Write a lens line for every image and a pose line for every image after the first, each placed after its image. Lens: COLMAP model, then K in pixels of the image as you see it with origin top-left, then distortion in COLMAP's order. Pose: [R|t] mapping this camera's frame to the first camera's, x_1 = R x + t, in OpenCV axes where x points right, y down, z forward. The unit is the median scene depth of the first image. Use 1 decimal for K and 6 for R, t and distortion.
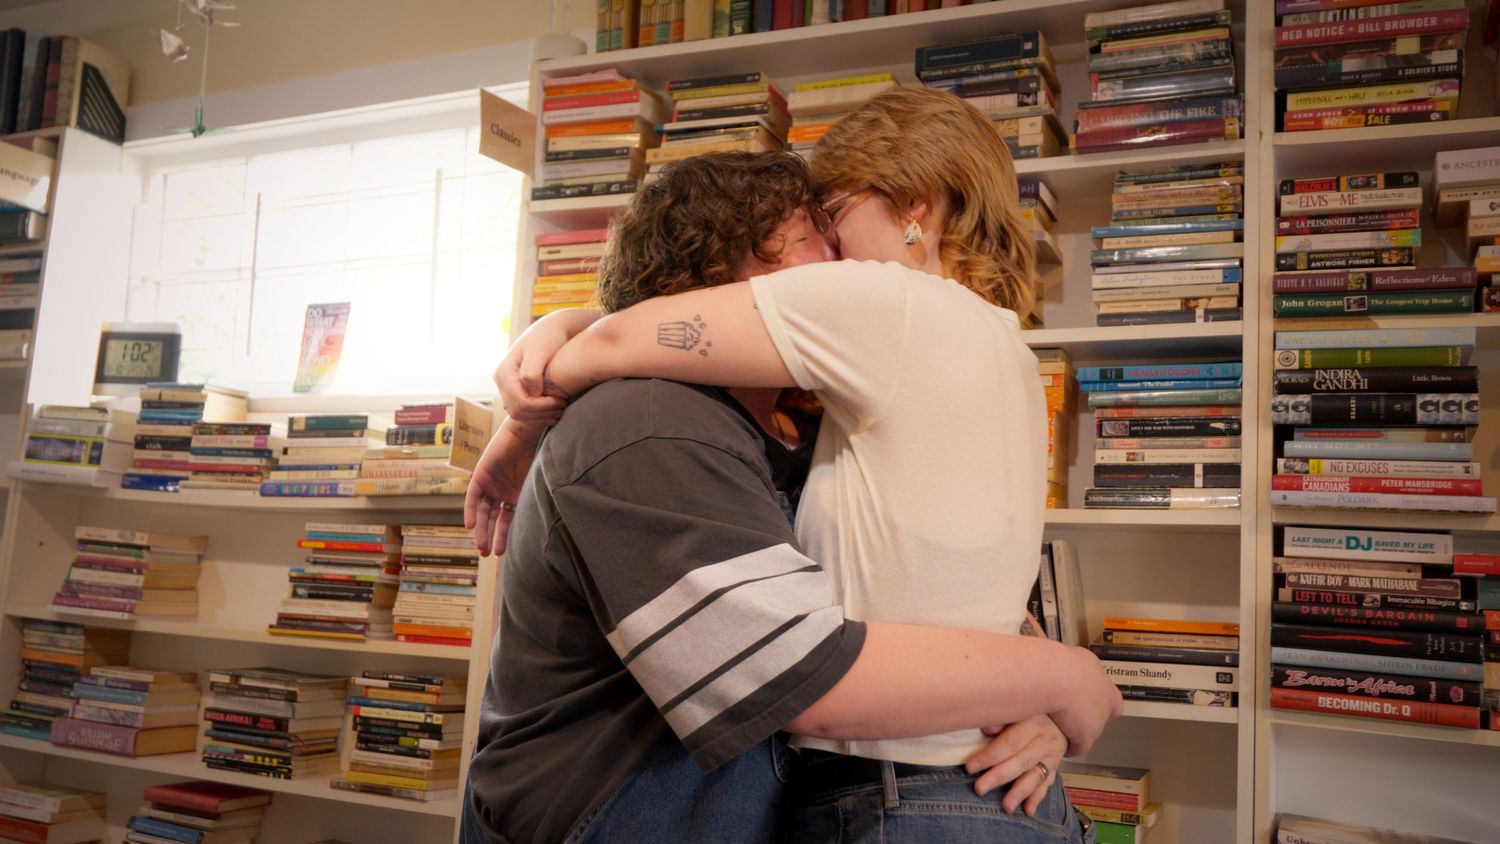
lens RADIAL K [[1276.7, 0, 755.4], [0, 1276.7, 428.4], [0, 0, 1]] dist [-0.017069, 0.014389]
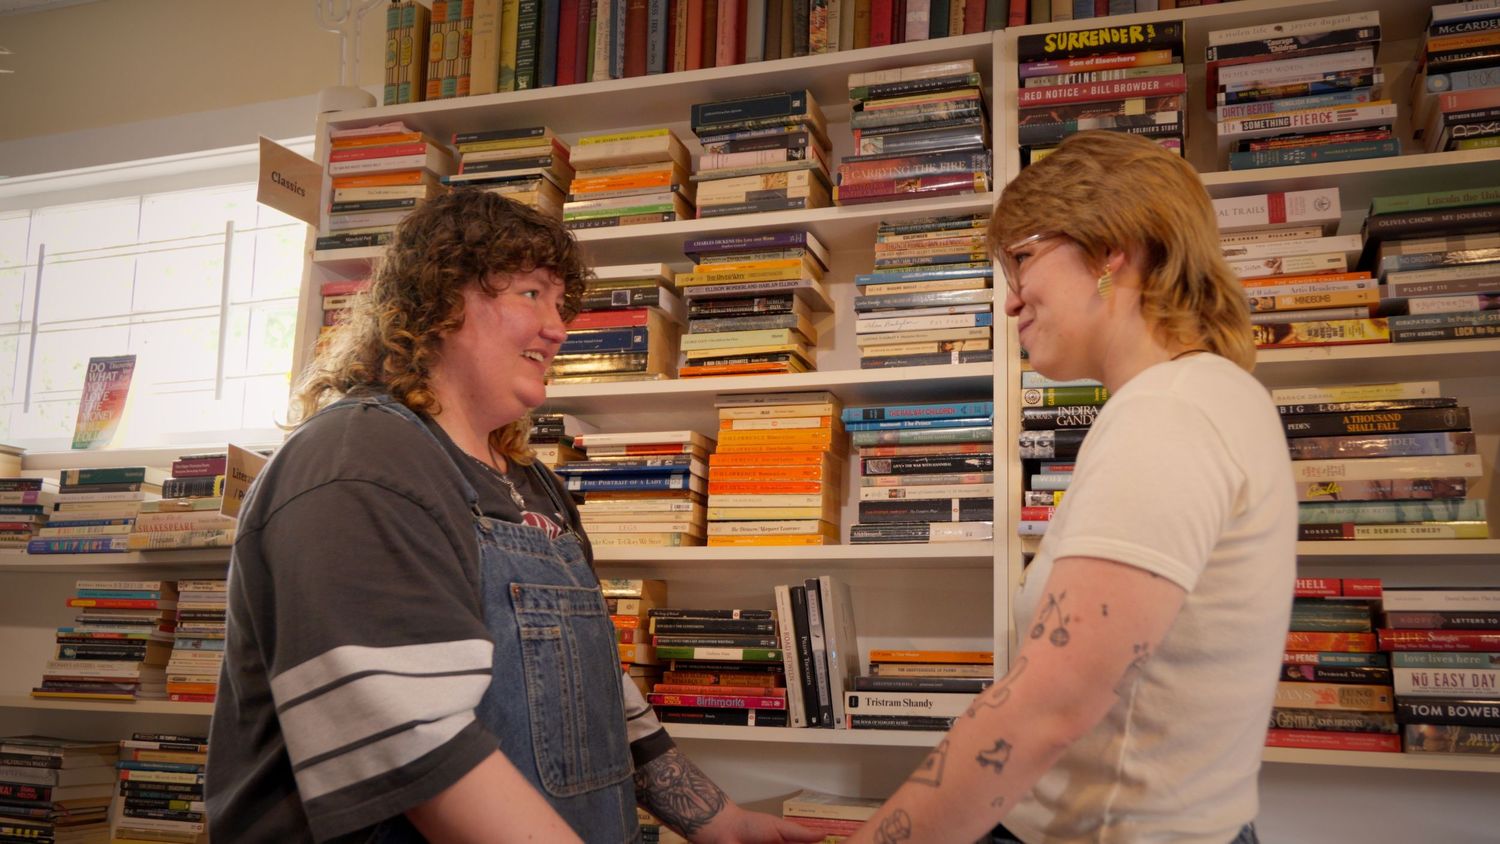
lens RADIAL K [[1276.7, 0, 749.2], [0, 1276.7, 430.4], [0, 0, 1]] dist [-0.017069, 0.014389]
pose [[0.994363, -0.005264, 0.105898, 0.056504], [0.011505, 0.998227, -0.058405, 0.024820], [-0.105403, 0.059295, 0.992660, -0.016118]]
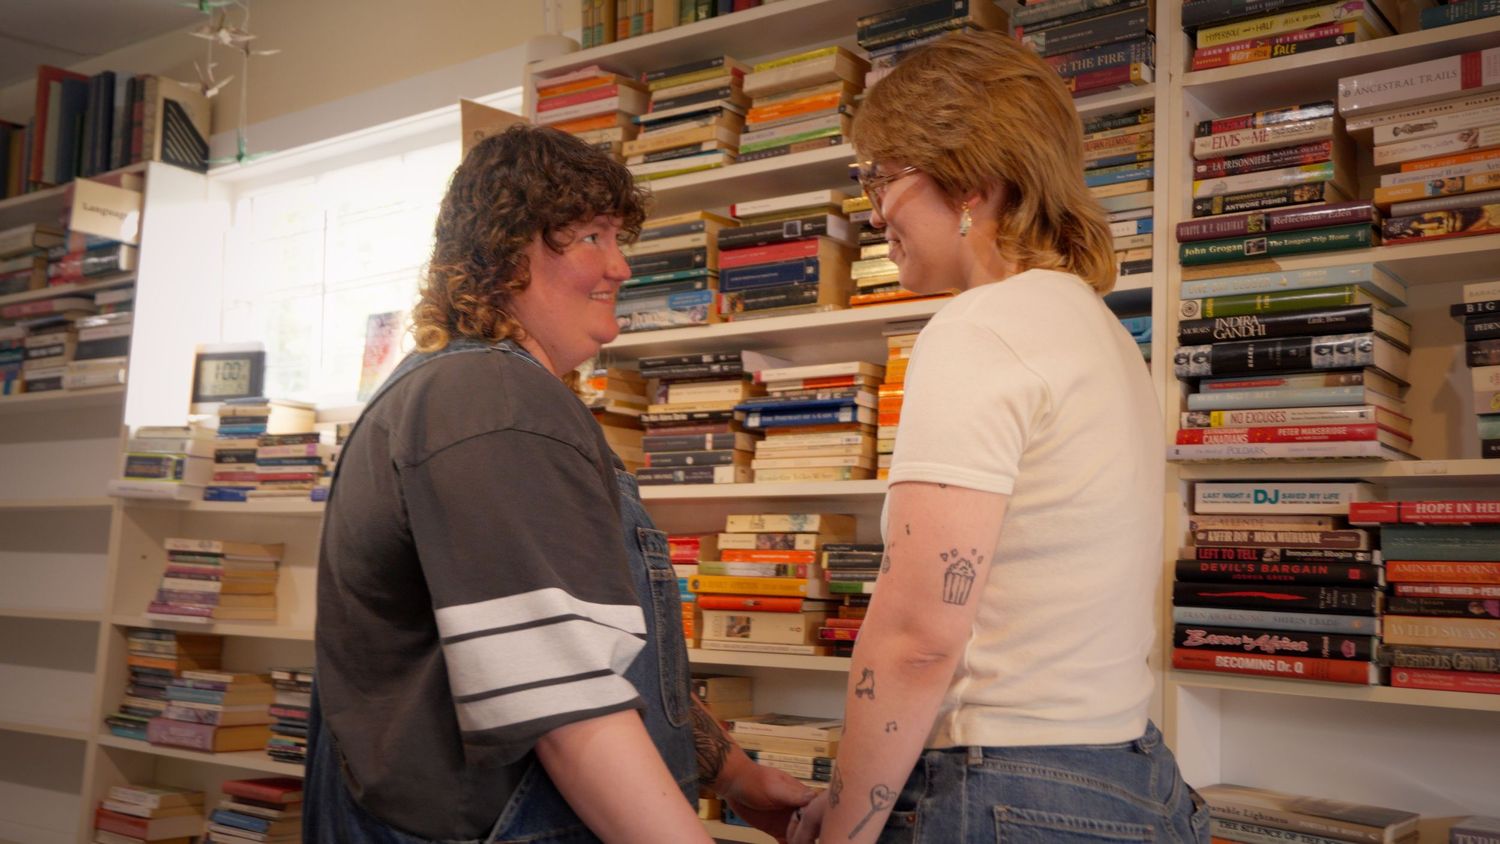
lens RADIAL K [[1495.1, 0, 757.1], [0, 1495.1, 431.2], [0, 0, 1]] dist [0.033694, 0.000000]
pose [[0.975251, -0.046992, -0.216051, 0.263657], [0.046390, 0.998893, -0.007859, 0.024546], [0.216181, -0.002358, 0.976351, -0.138669]]
